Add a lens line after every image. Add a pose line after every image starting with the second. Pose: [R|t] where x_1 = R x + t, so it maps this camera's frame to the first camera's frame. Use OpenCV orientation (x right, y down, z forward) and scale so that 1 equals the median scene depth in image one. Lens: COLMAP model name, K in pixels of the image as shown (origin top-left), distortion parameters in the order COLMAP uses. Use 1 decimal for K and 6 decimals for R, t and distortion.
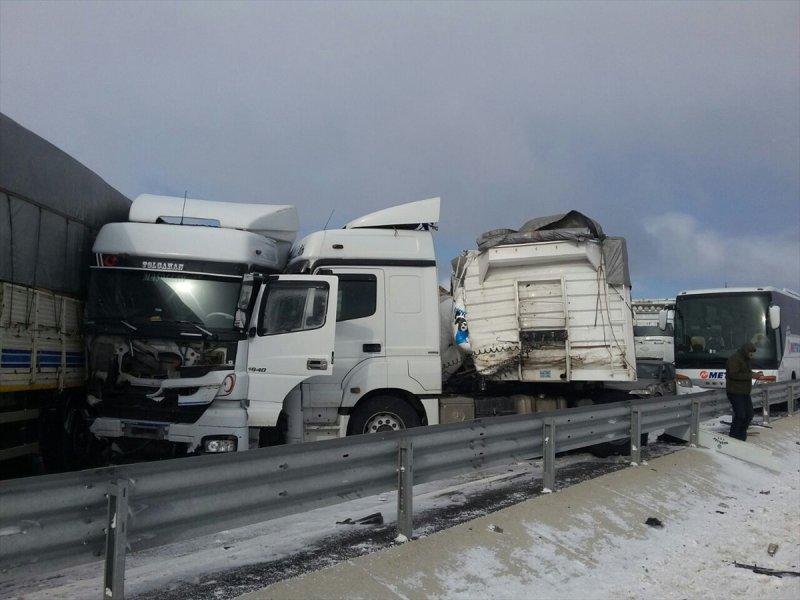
lens RADIAL K [[753.9, 0, 400.0], [0, 753.9, 300.0], [0, 0, 1]] dist [0.094761, -0.192689]
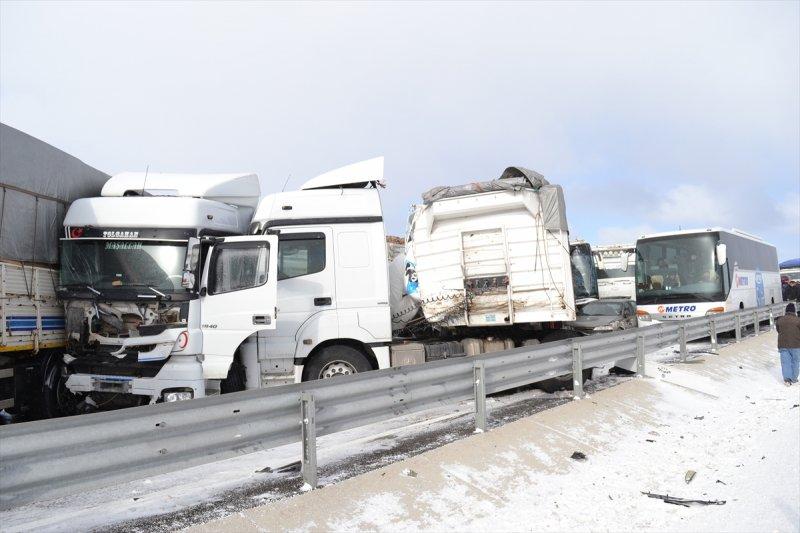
lens RADIAL K [[644.6, 0, 400.0], [0, 644.6, 266.5], [0, 0, 1]] dist [-0.092442, 0.002217]
pose [[0.997313, -0.048711, -0.054715, 0.125106], [0.049508, 0.998685, 0.013304, 0.008041], [0.053995, -0.015977, 0.998413, 0.104528]]
